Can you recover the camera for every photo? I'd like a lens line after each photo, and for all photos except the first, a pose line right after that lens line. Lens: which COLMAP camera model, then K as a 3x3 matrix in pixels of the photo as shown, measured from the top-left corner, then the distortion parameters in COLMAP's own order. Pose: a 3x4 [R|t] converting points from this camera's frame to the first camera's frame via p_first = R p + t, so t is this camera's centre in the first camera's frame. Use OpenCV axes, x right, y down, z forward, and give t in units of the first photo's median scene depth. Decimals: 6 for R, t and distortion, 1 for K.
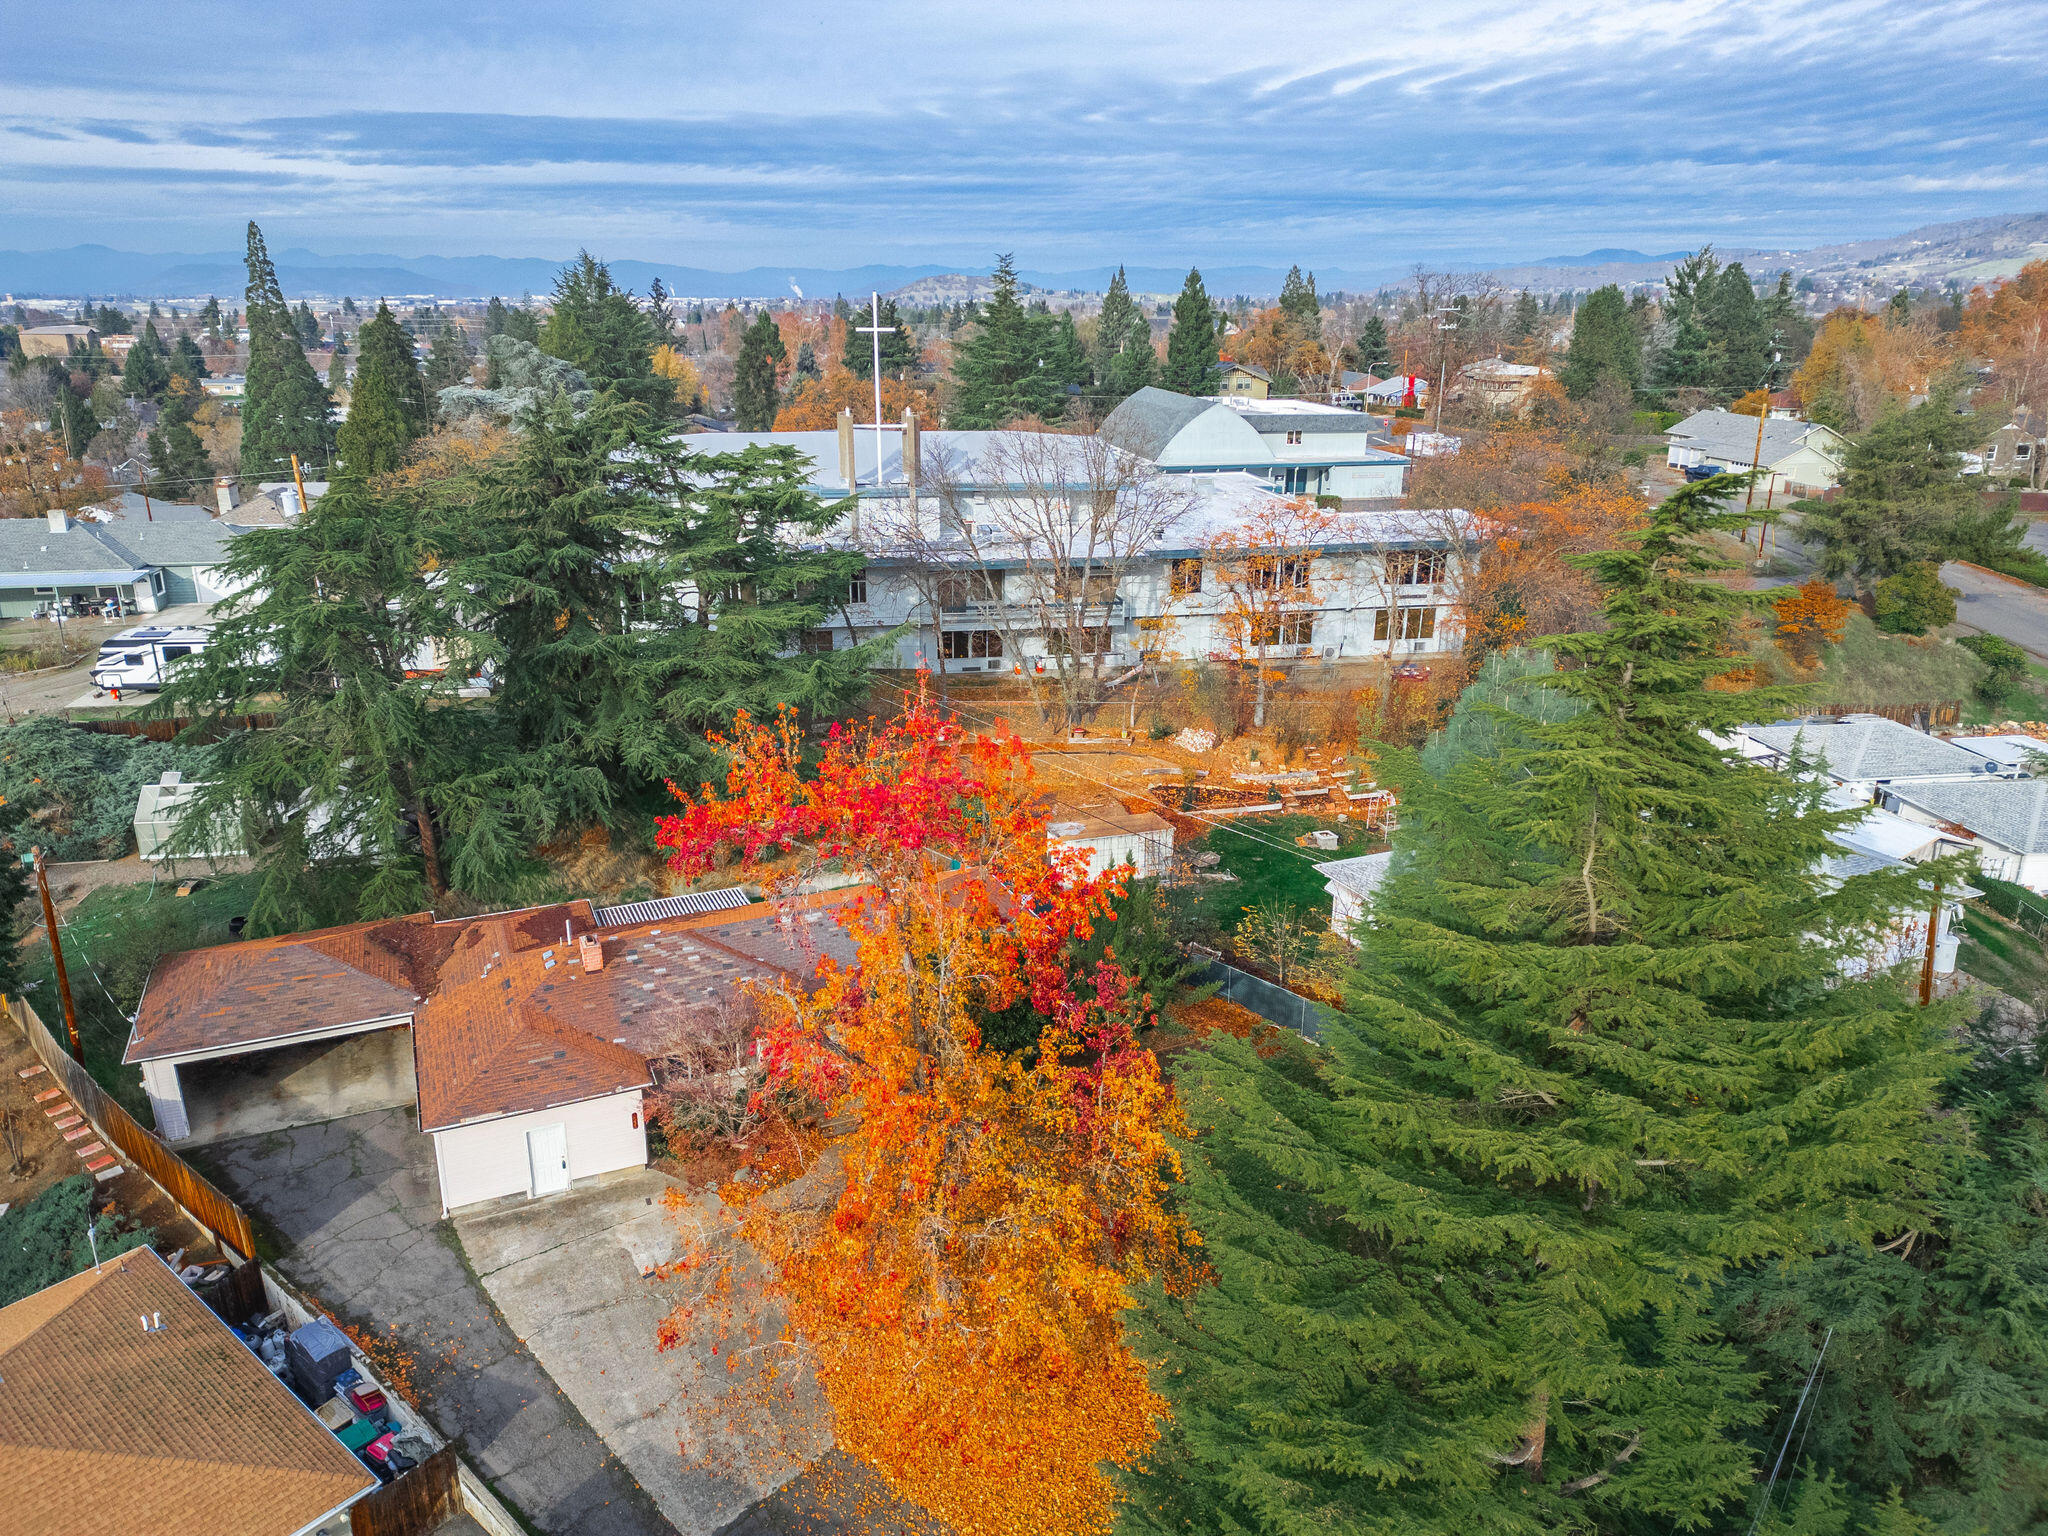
lens RADIAL K [[1425.1, 0, 1017.6], [0, 1425.1, 761.0], [0, 0, 1]] dist [0.087200, -0.090110]
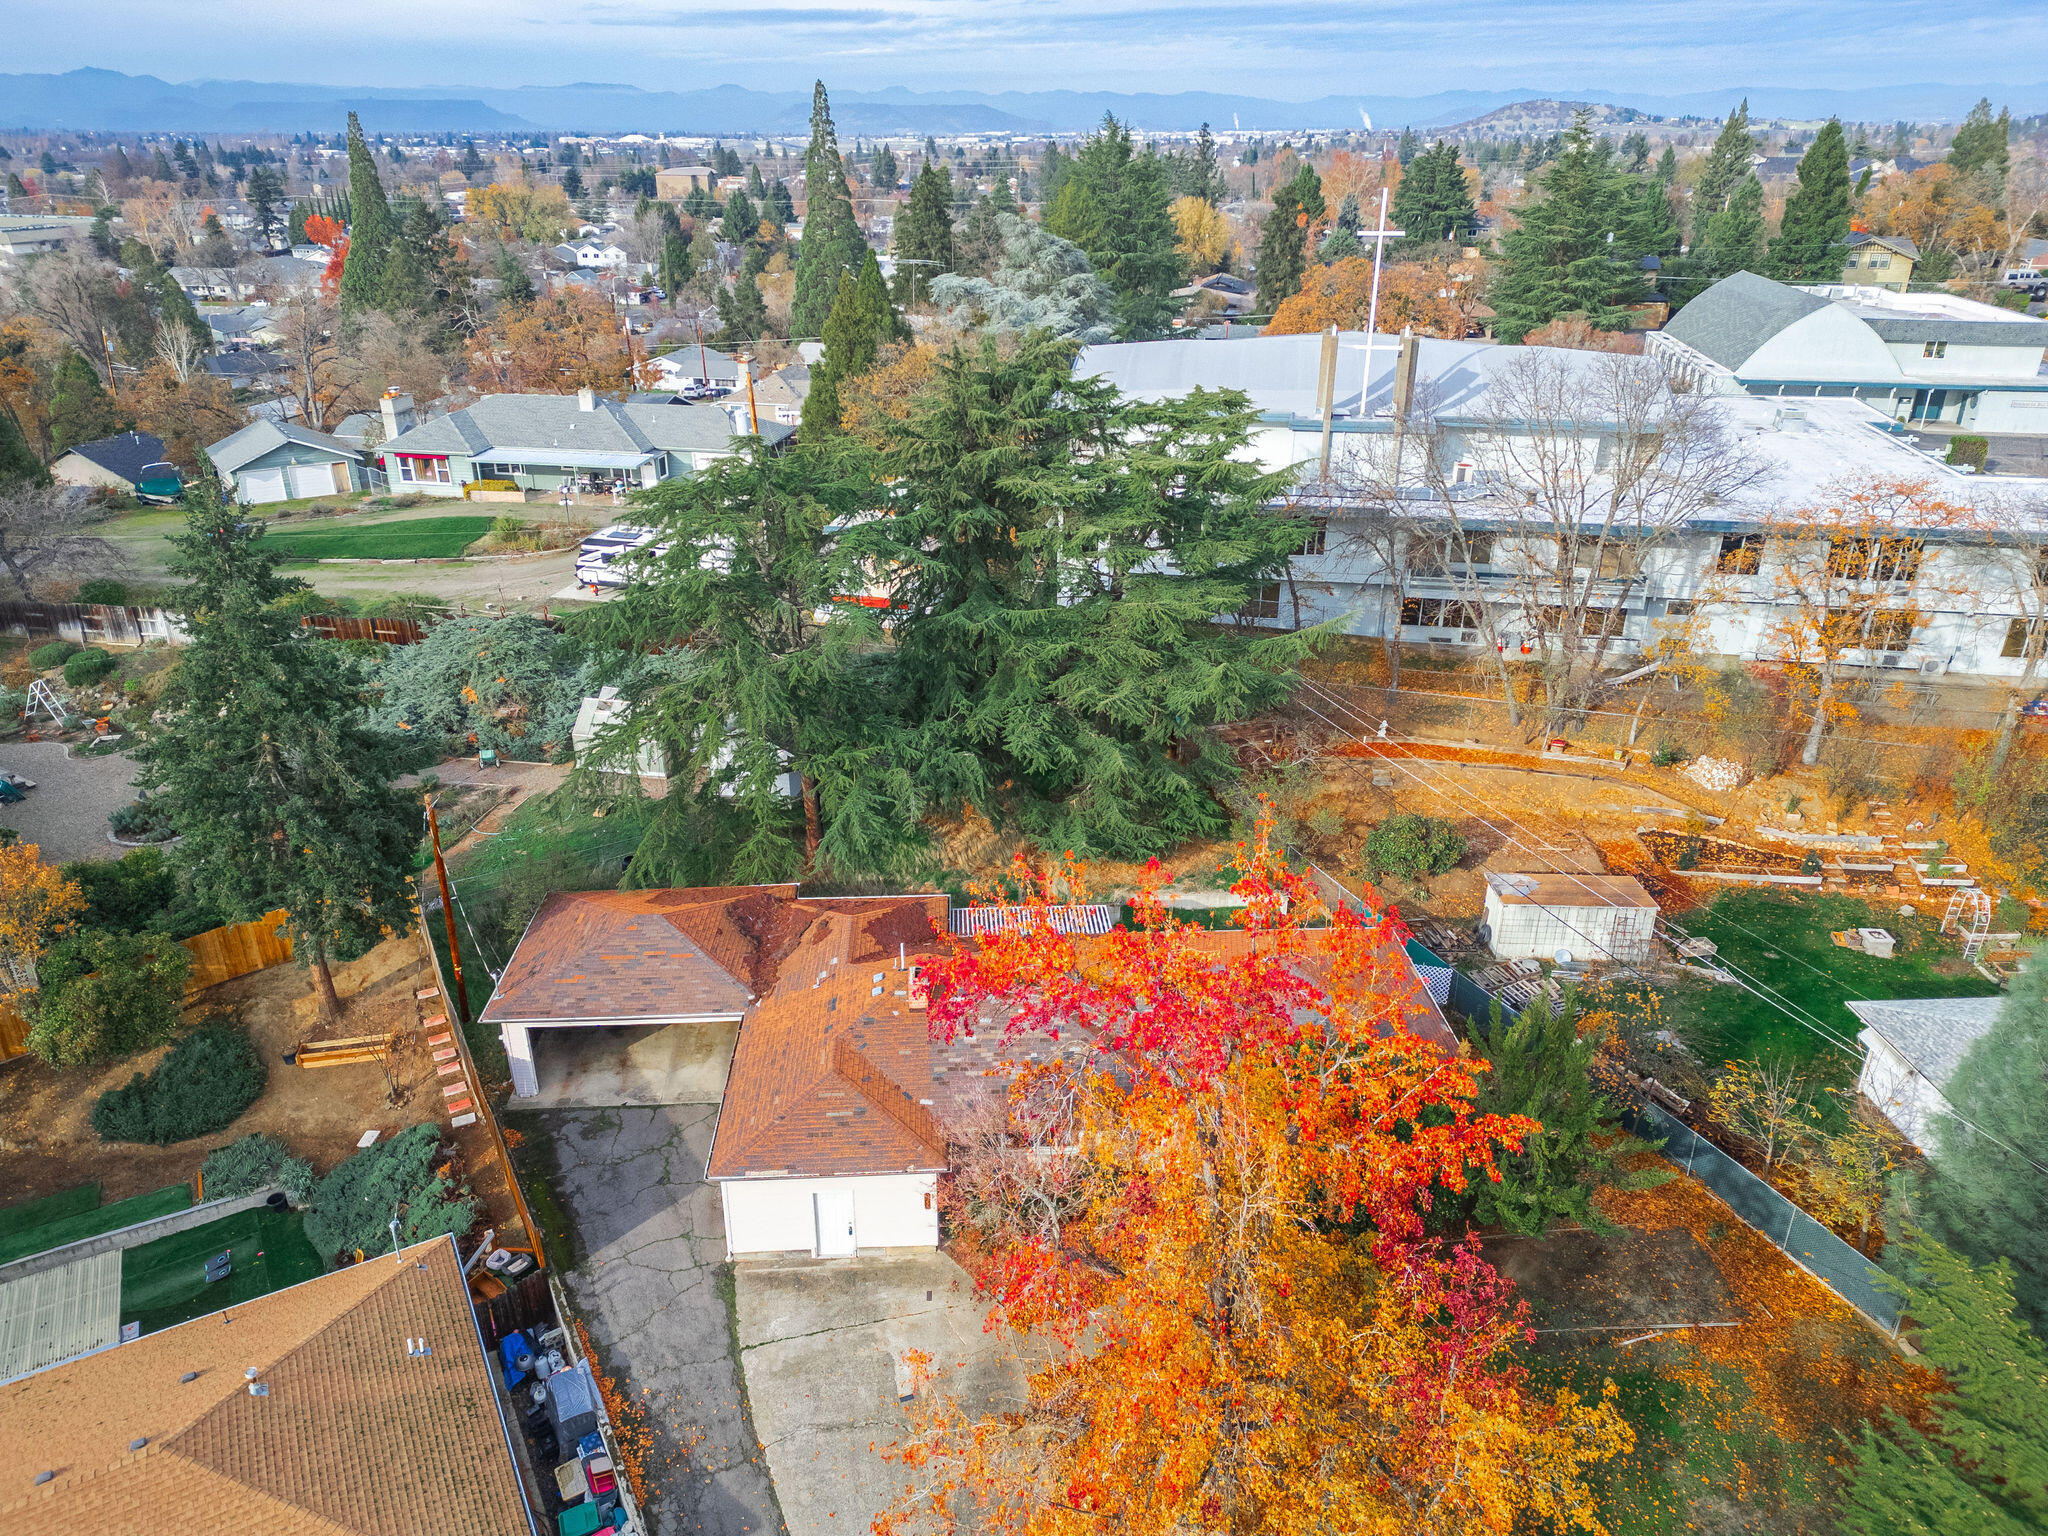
lens RADIAL K [[1425.1, 0, 1017.6], [0, 1425.1, 761.0], [0, 0, 1]] dist [0.087200, -0.090110]
pose [[0.935374, 0.140500, -0.324555, 0.029776], [-0.107352, 0.987198, 0.117967, -0.100575], [0.336975, -0.075502, 0.938482, 0.149067]]
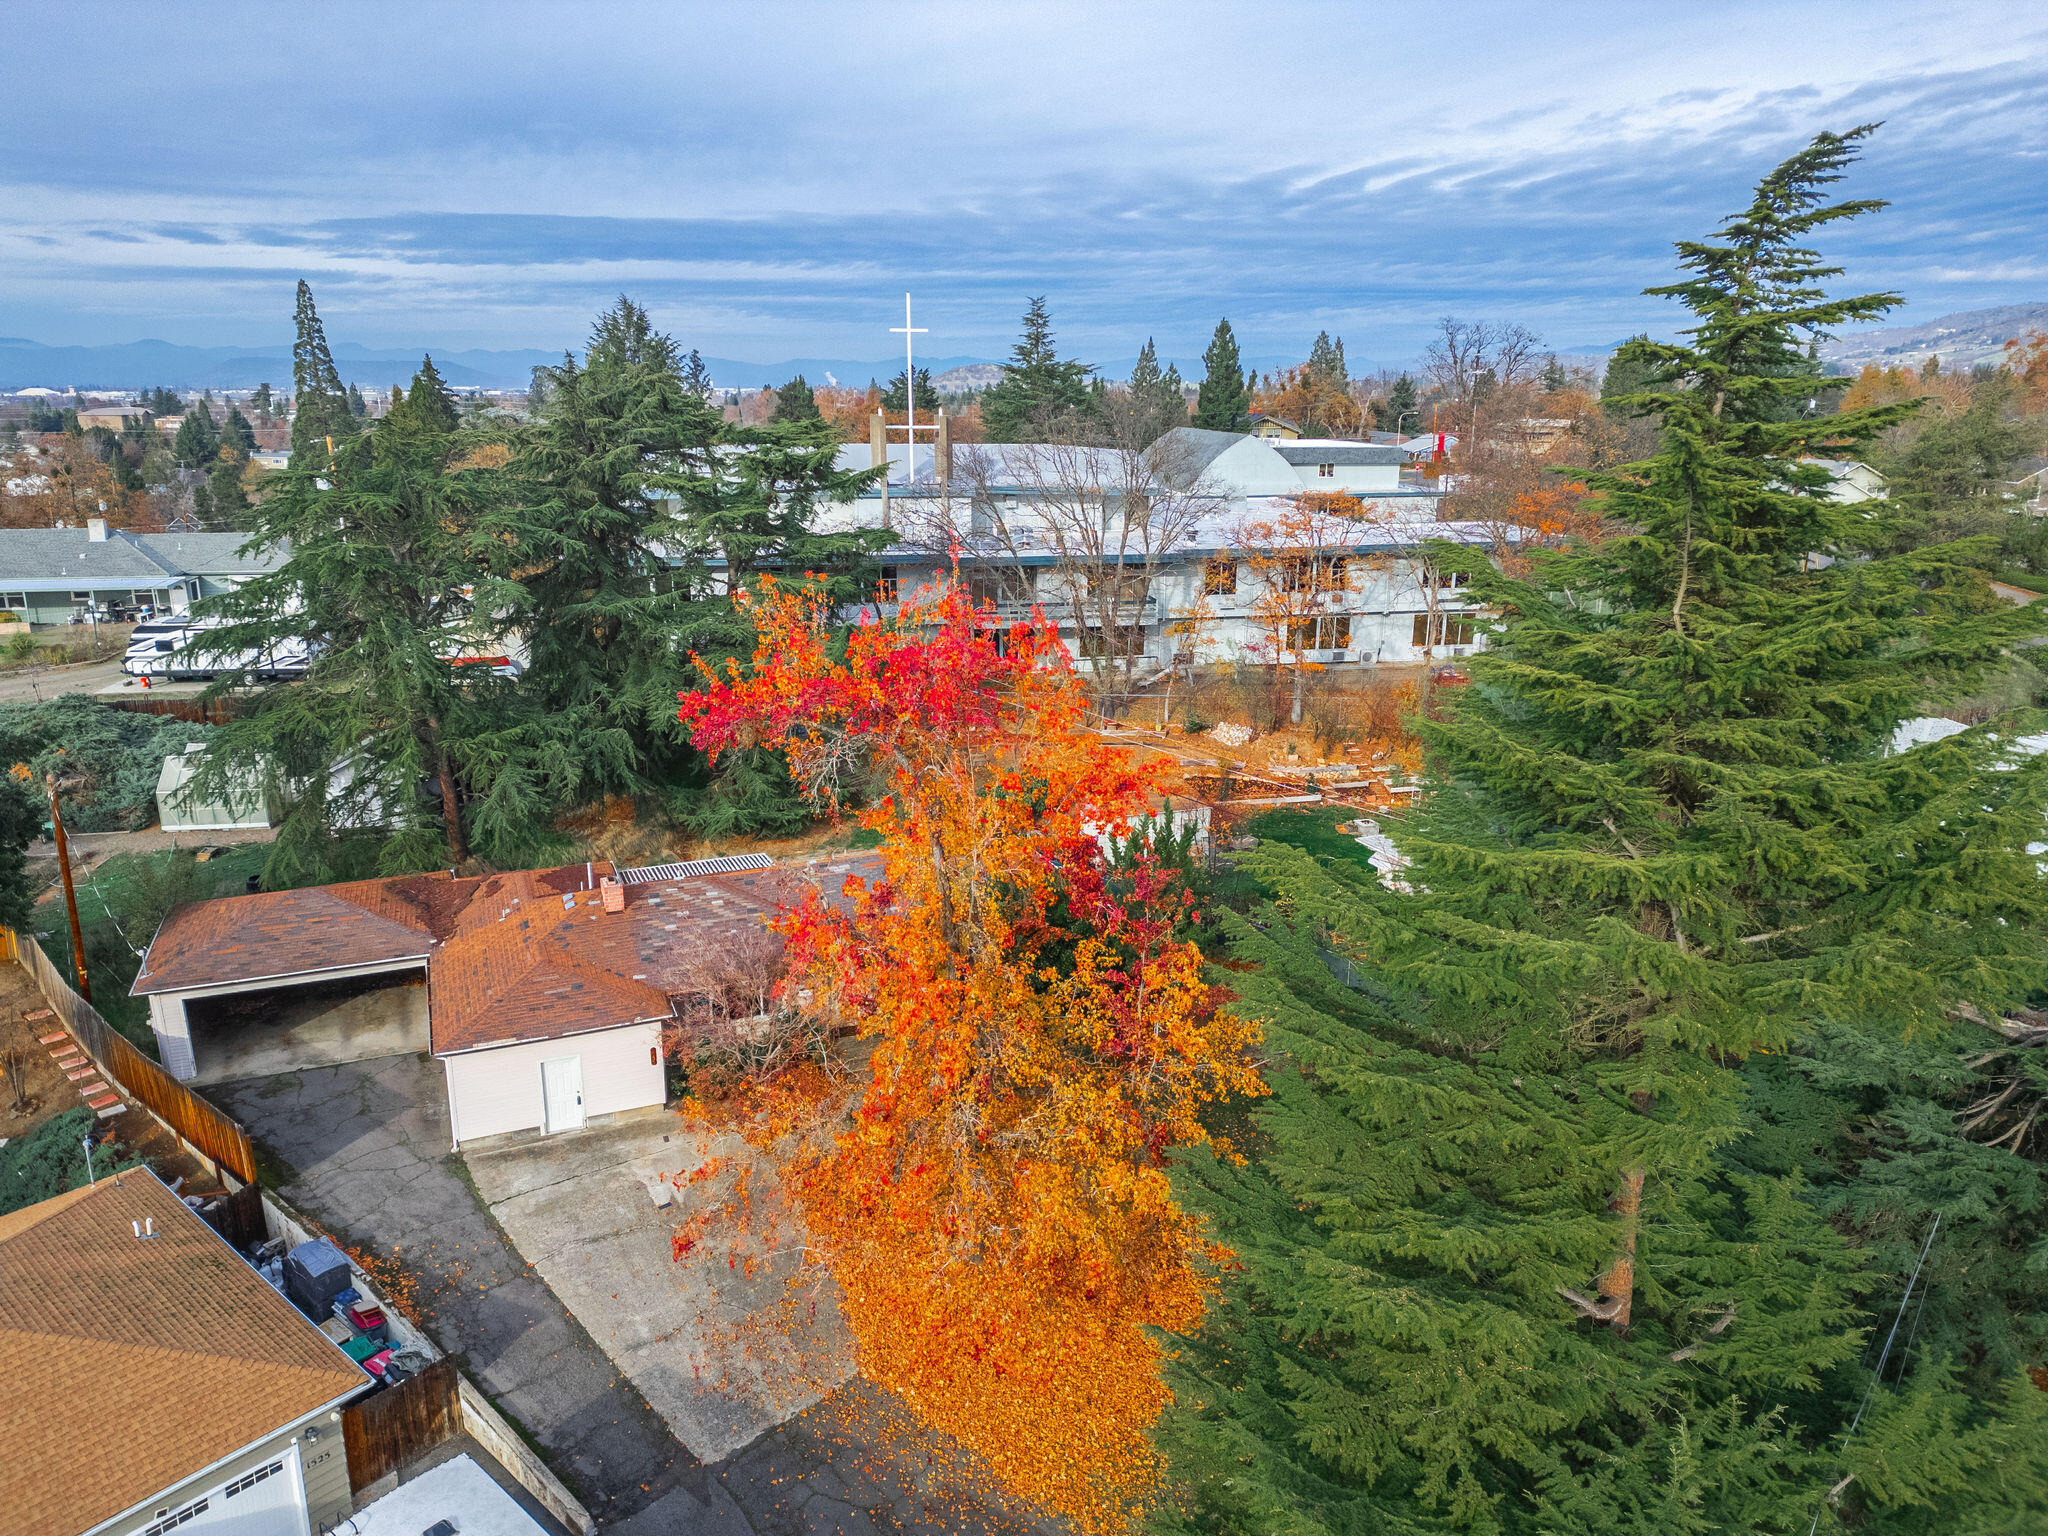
lens RADIAL K [[1425.1, 0, 1017.6], [0, 1425.1, 761.0], [0, 0, 1]] dist [0.087200, -0.090110]
pose [[0.999792, 0.002663, -0.020209, -0.002883], [-0.003808, 0.998377, -0.056822, 0.080421], [0.020025, 0.056887, 0.998180, 0.026568]]
